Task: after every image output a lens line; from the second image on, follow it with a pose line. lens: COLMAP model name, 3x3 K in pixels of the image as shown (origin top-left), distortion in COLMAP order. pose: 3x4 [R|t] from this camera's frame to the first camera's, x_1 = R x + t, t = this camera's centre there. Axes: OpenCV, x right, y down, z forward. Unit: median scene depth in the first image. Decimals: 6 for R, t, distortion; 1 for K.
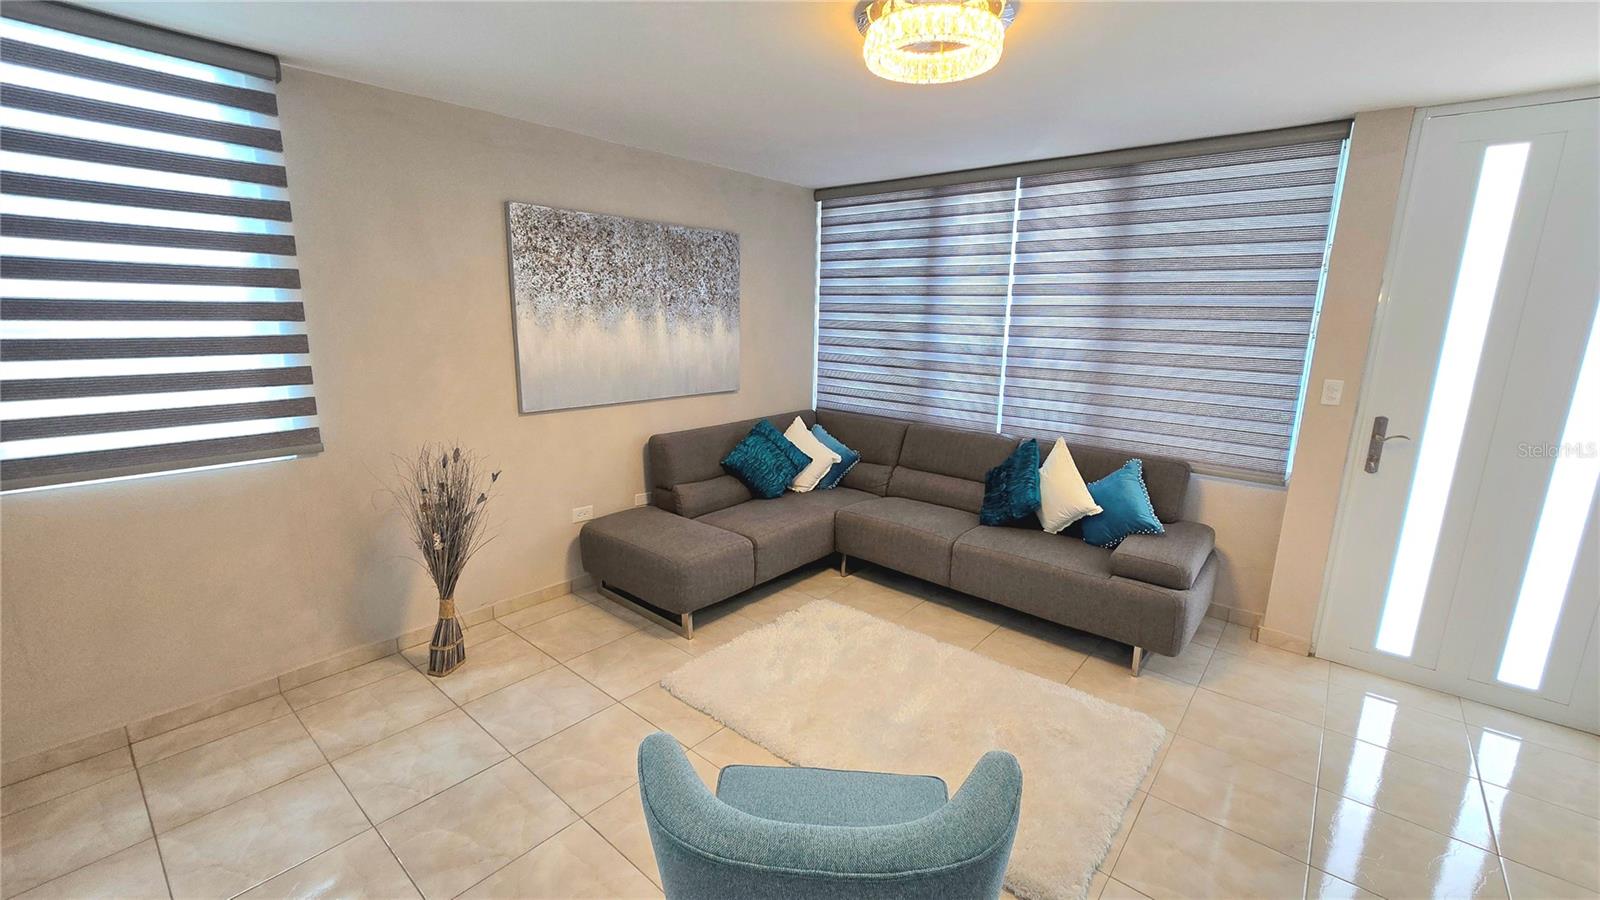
lens RADIAL K [[659.4, 0, 800.0], [0, 659.4, 450.0], [0, 0, 1]] dist [0.001570, 0.000469]
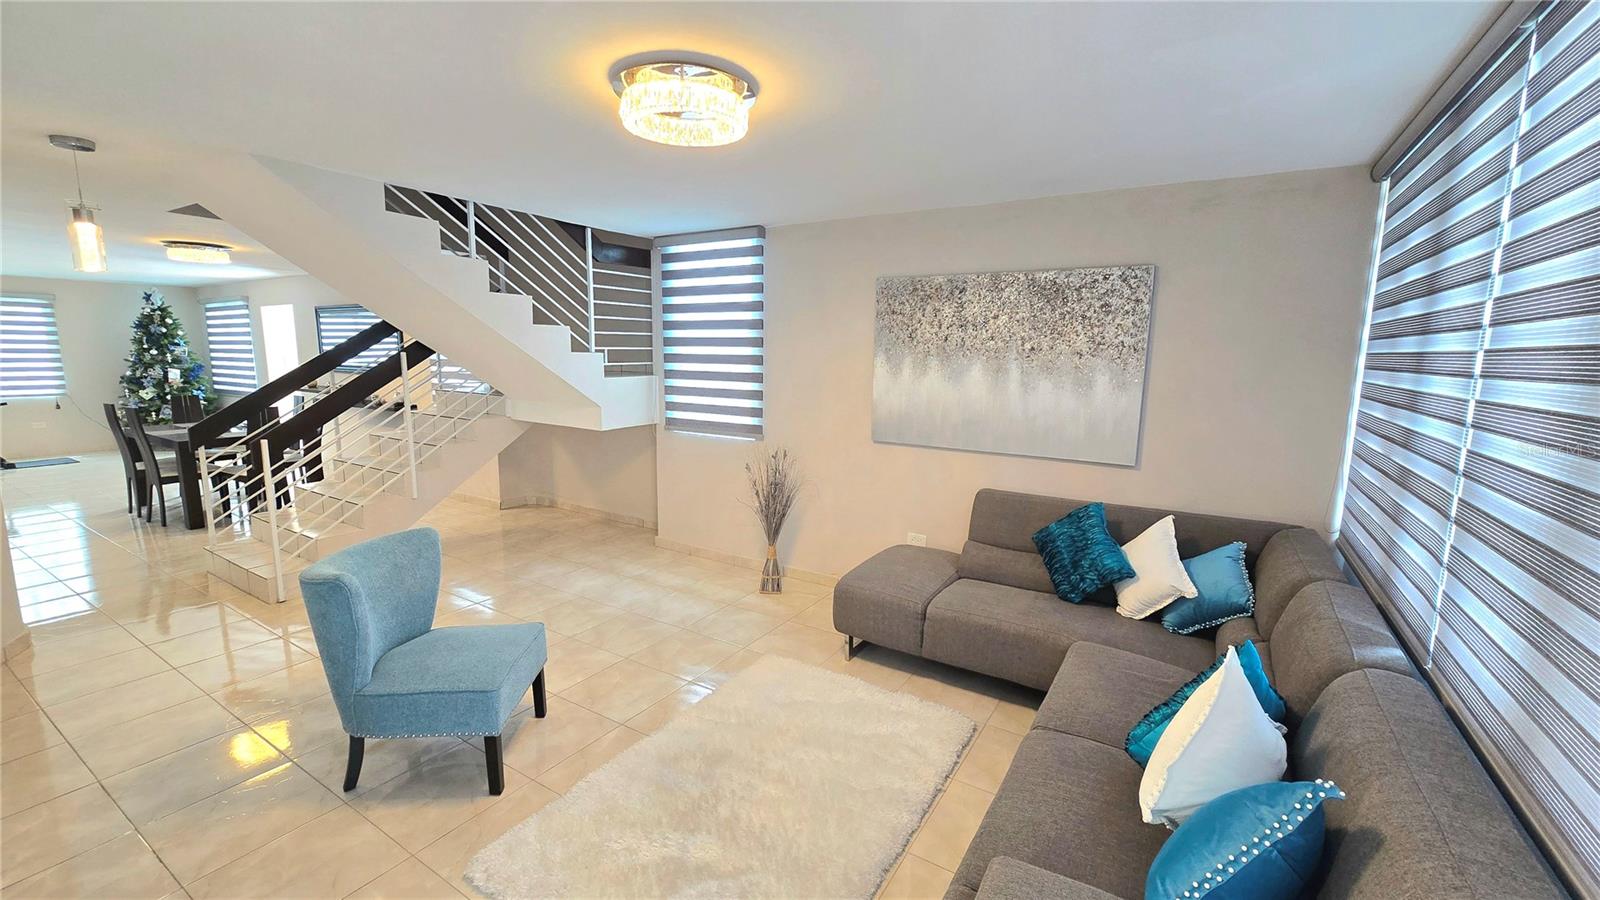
lens RADIAL K [[659.4, 0, 800.0], [0, 659.4, 450.0], [0, 0, 1]] dist [0.001570, 0.000469]
pose [[0.136755, 0.132676, -0.981680, 0.724842], [-0.218074, 0.970711, 0.100814, -0.120813], [0.966303, 0.200291, 0.161683, 0.590612]]
